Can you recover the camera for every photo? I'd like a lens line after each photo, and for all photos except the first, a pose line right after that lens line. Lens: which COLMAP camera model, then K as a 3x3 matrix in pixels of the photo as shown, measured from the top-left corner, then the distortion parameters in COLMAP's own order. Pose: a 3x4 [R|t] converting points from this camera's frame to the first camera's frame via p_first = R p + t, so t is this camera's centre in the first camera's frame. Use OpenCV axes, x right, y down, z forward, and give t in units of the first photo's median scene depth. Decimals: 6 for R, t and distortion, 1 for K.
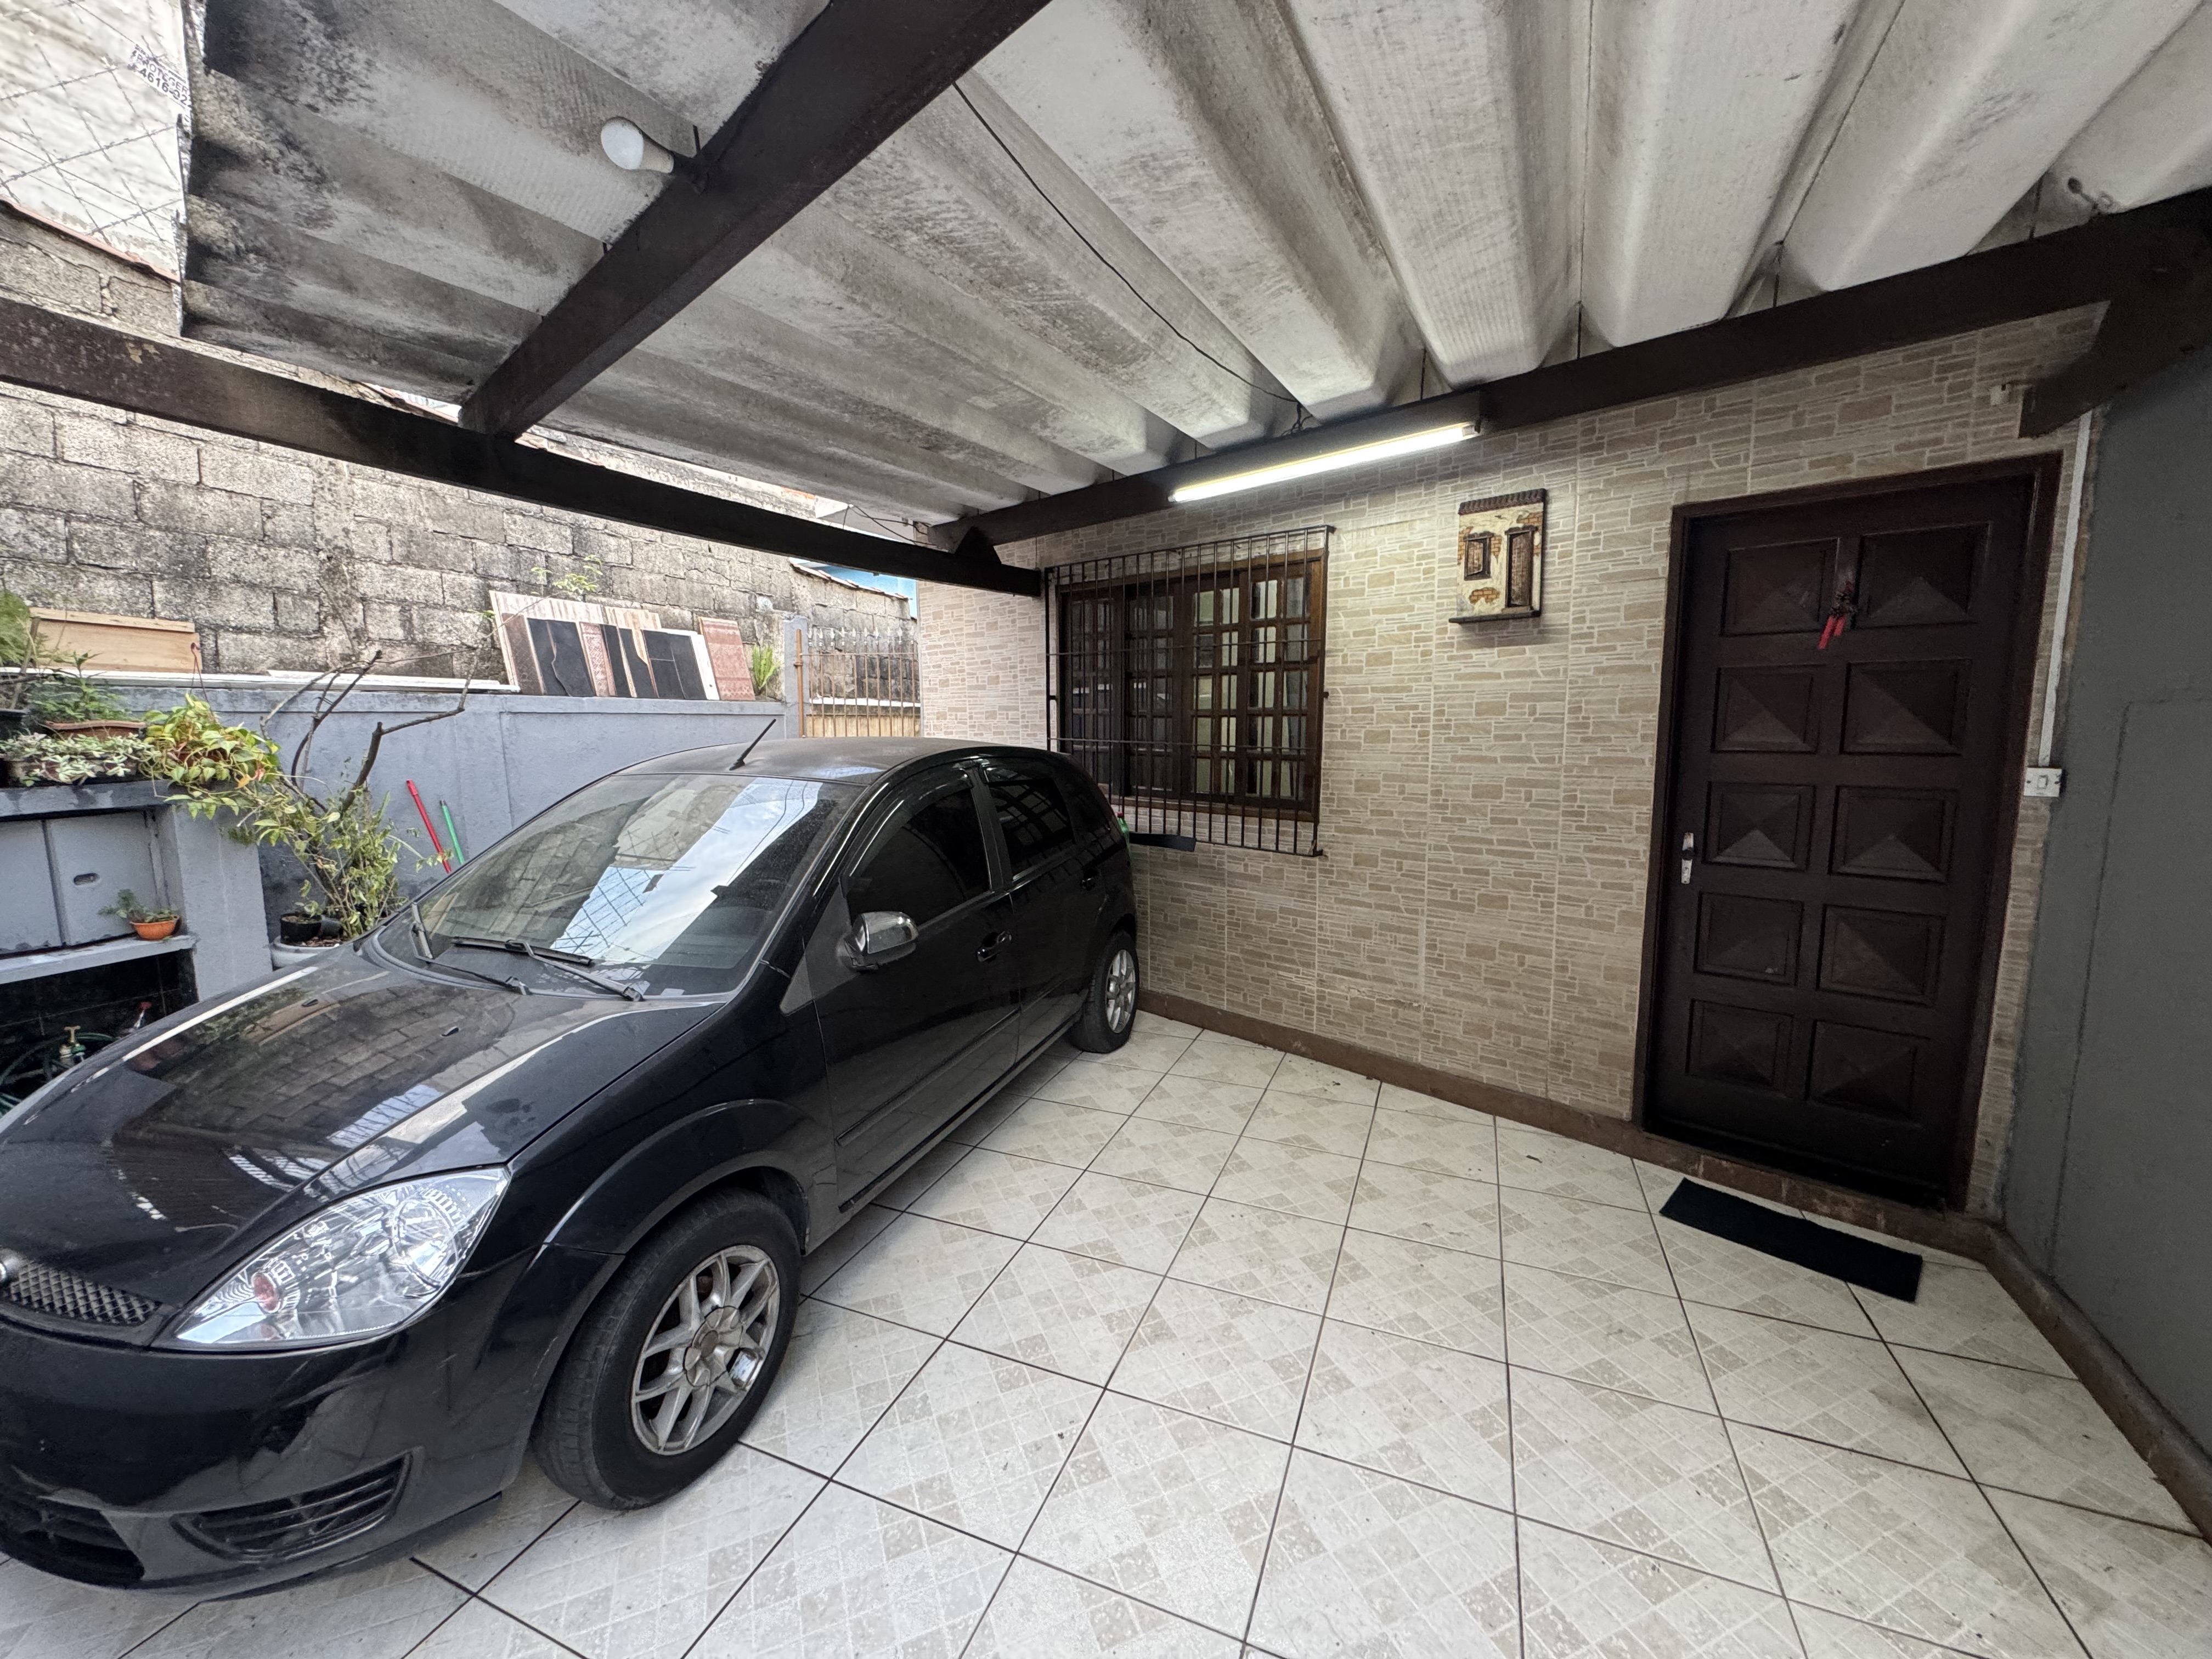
lens RADIAL K [[886.1, 0, 1100.2], [0, 886.1, 817.1], [0, 0, 1]] dist [-0.000568, 0.000616]
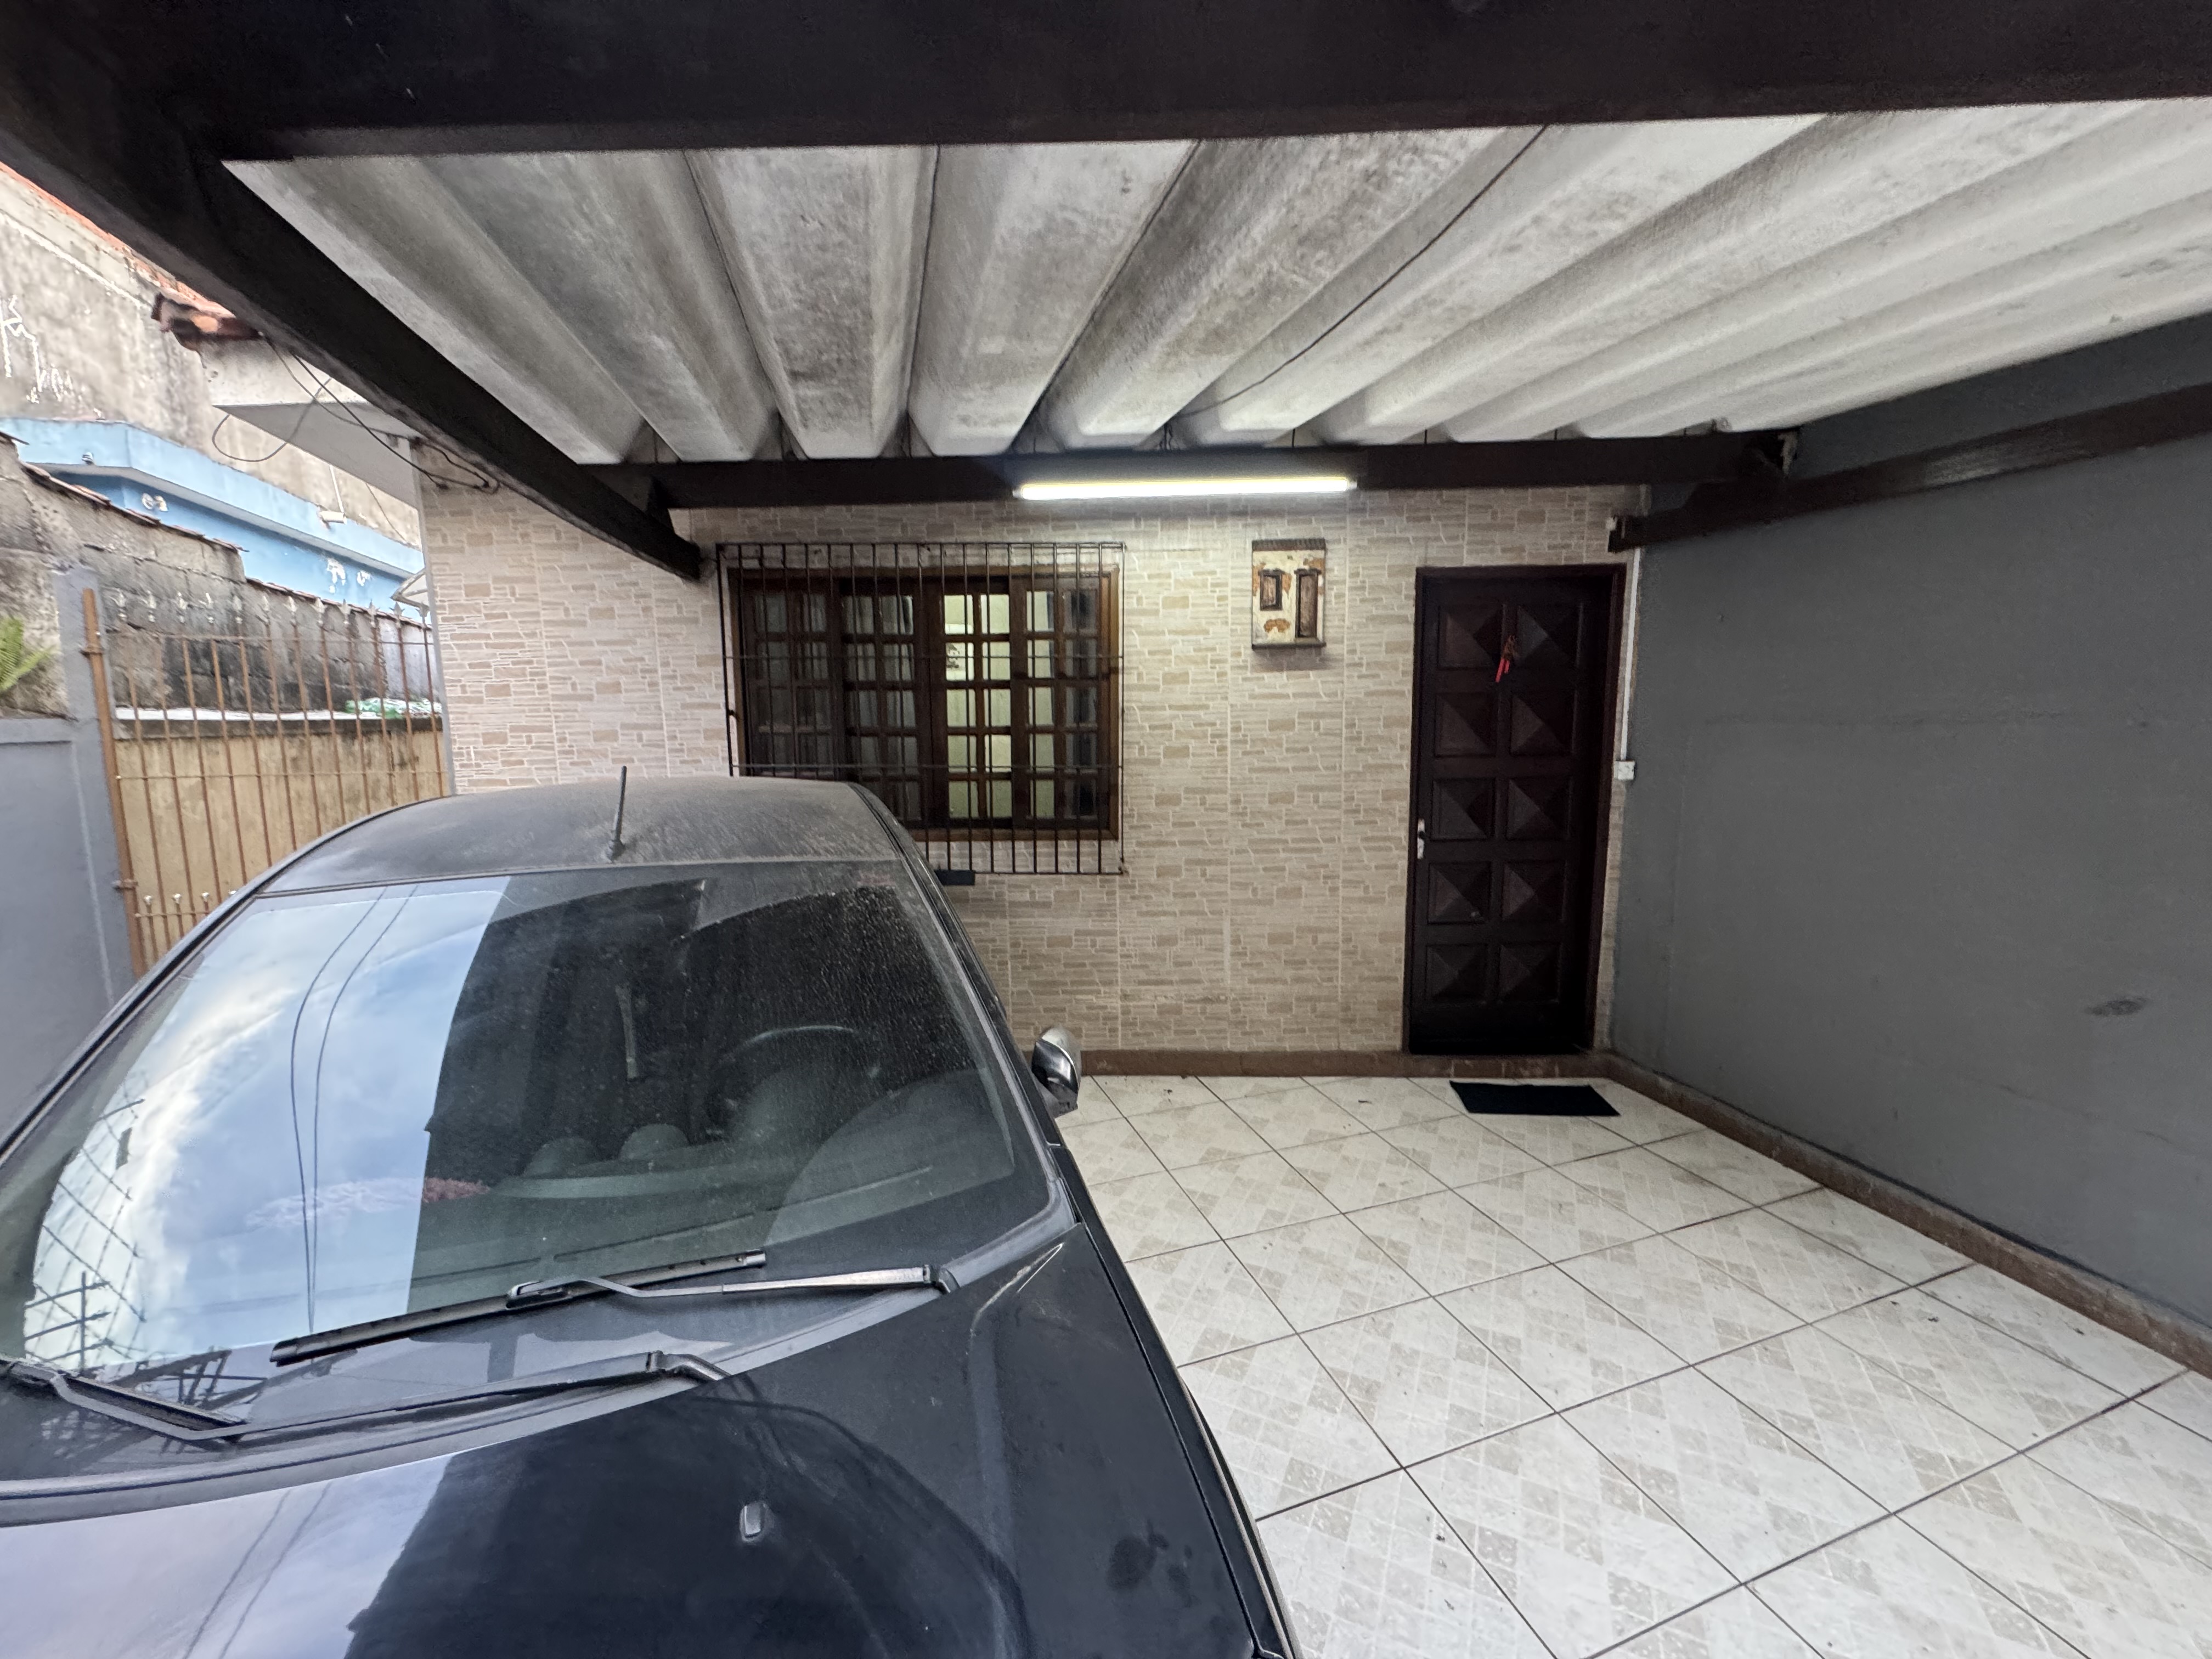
lens RADIAL K [[886.1, 0, 1107.1], [0, 886.1, 818.1], [0, 0, 1]] dist [-0.000568, 0.000616]
pose [[0.741810, -0.087439, 0.664885, -0.501067], [0.085334, 0.995711, 0.035739, -0.064439], [-0.665159, 0.030225, 0.746090, 0.309195]]
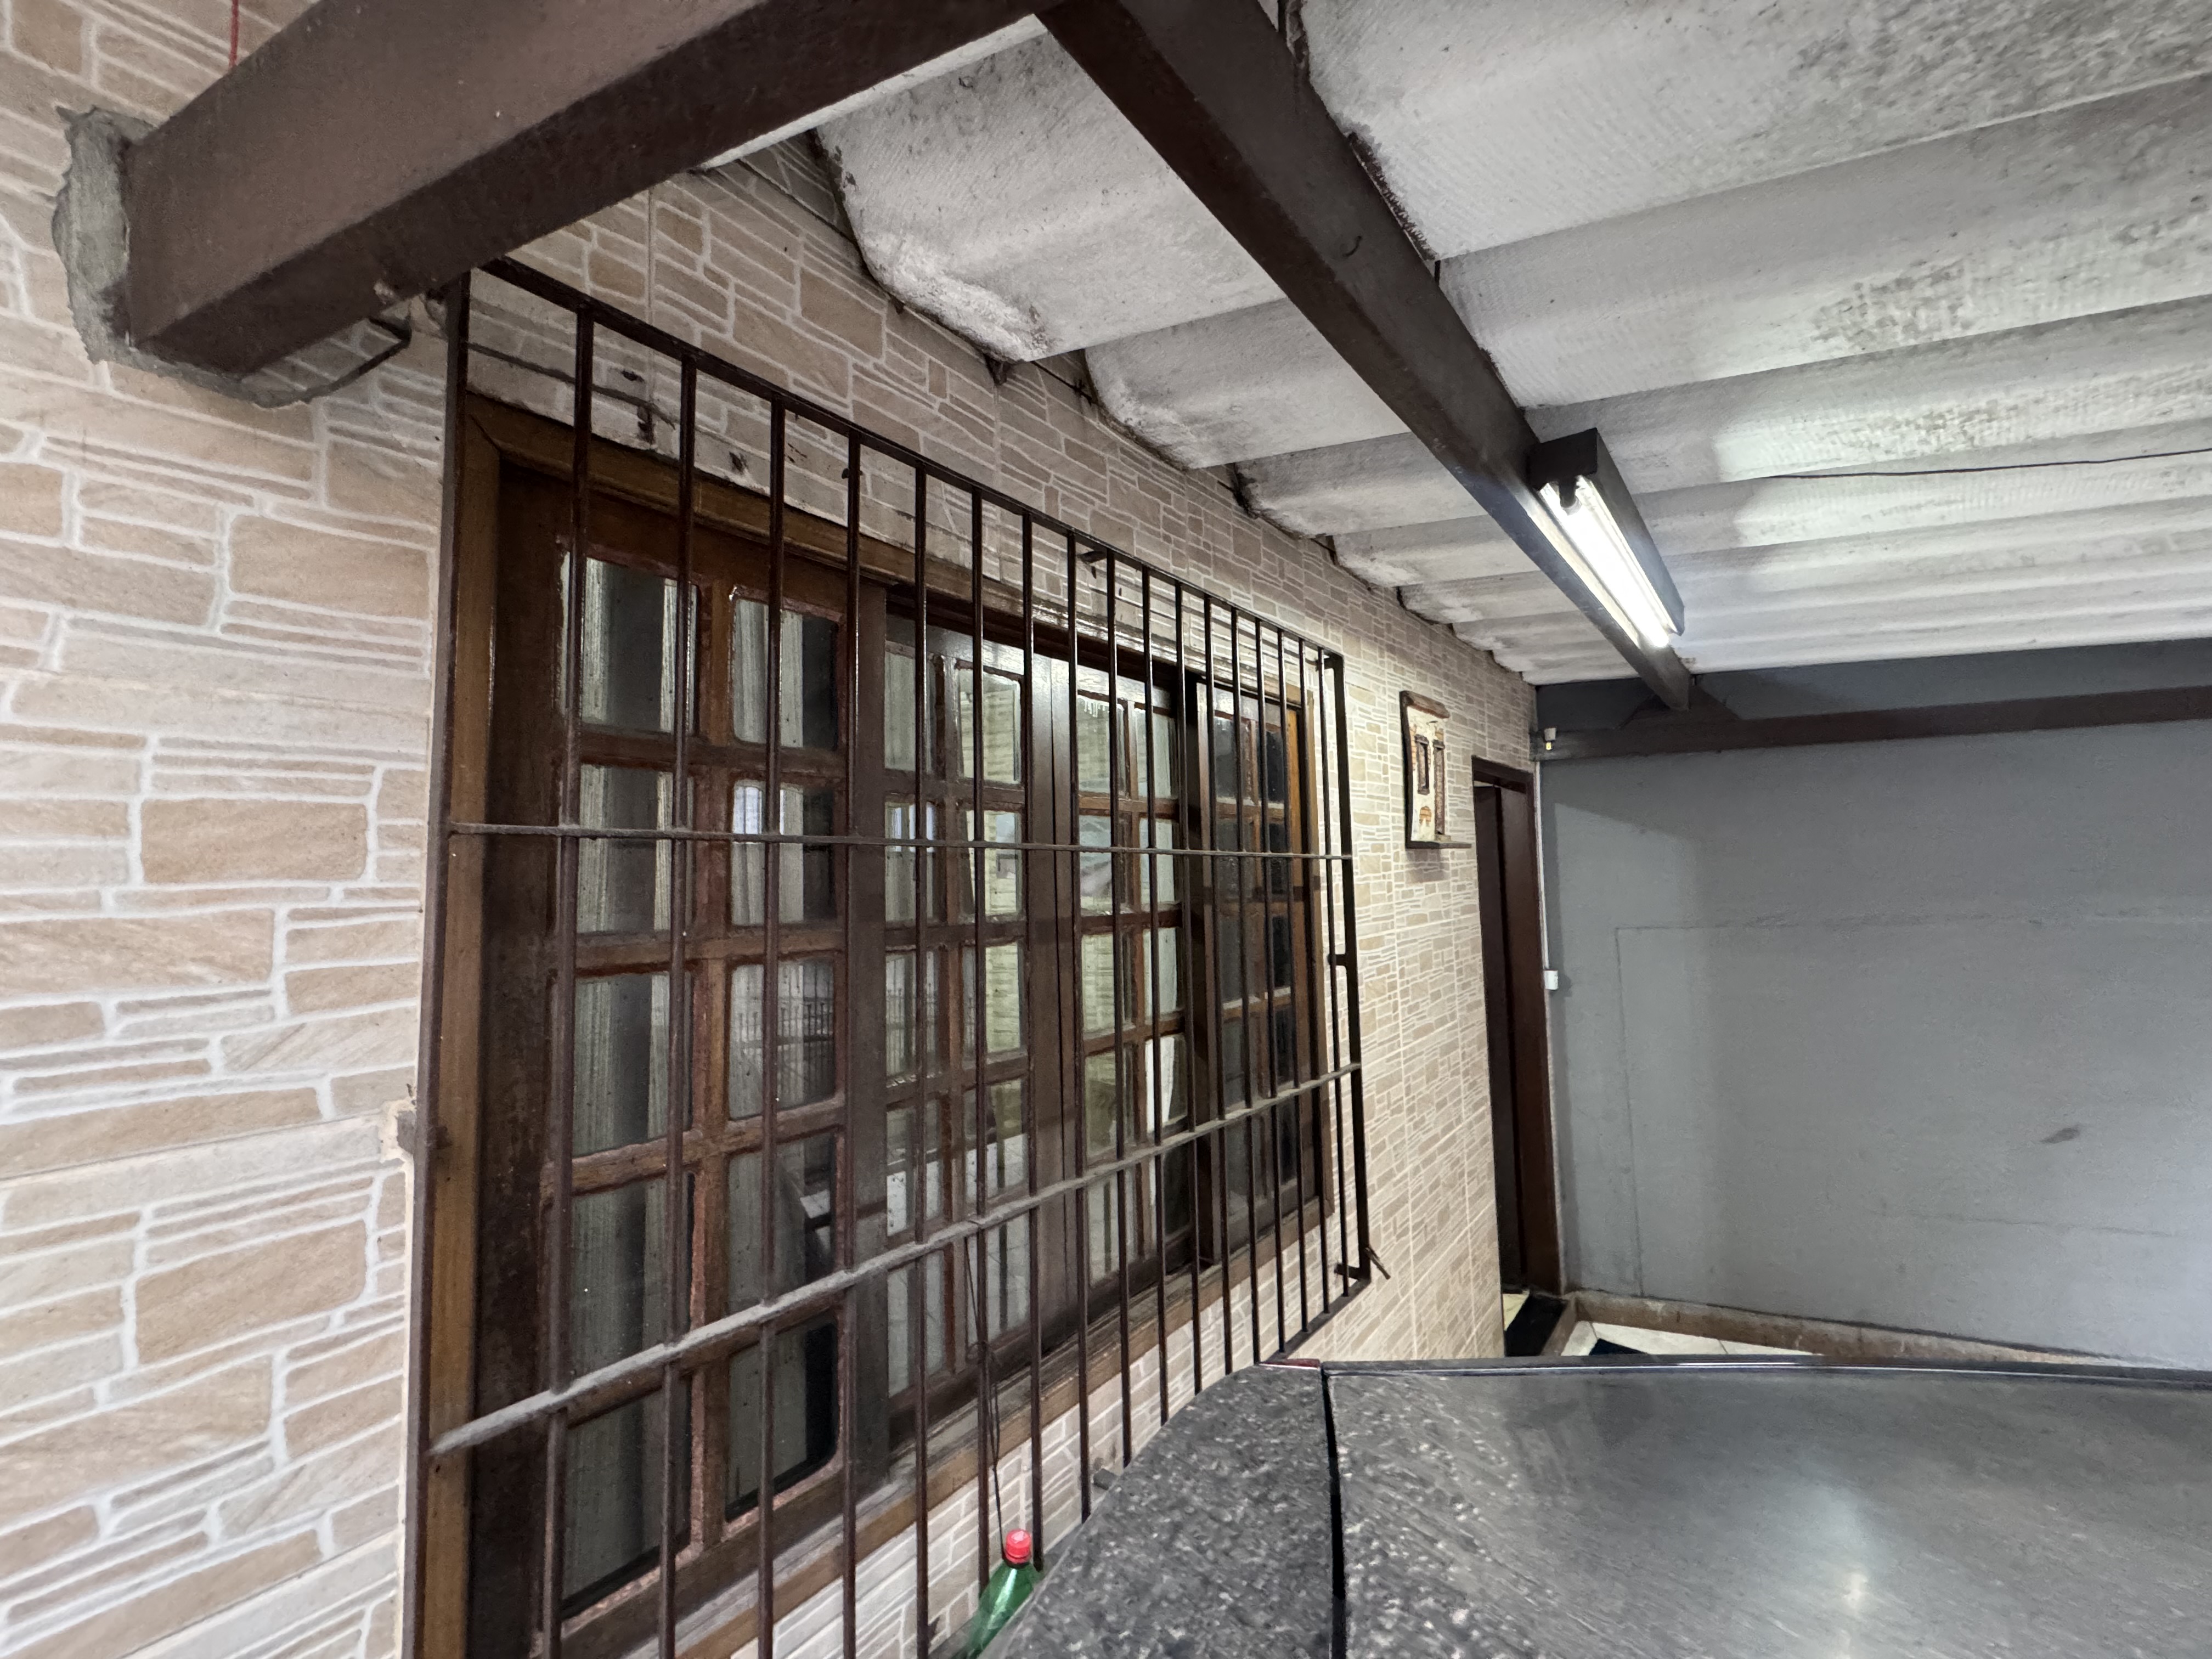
lens RADIAL K [[886.1, 0, 1101.8], [0, 886.1, 815.5], [0, 0, 1]] dist [-0.000568, 0.000616]
pose [[-0.104316, 0.075777, 0.991653, -0.304102], [0.141835, 0.988035, -0.060581, -0.245374], [-0.984379, 0.134332, -0.113815, 1.376682]]
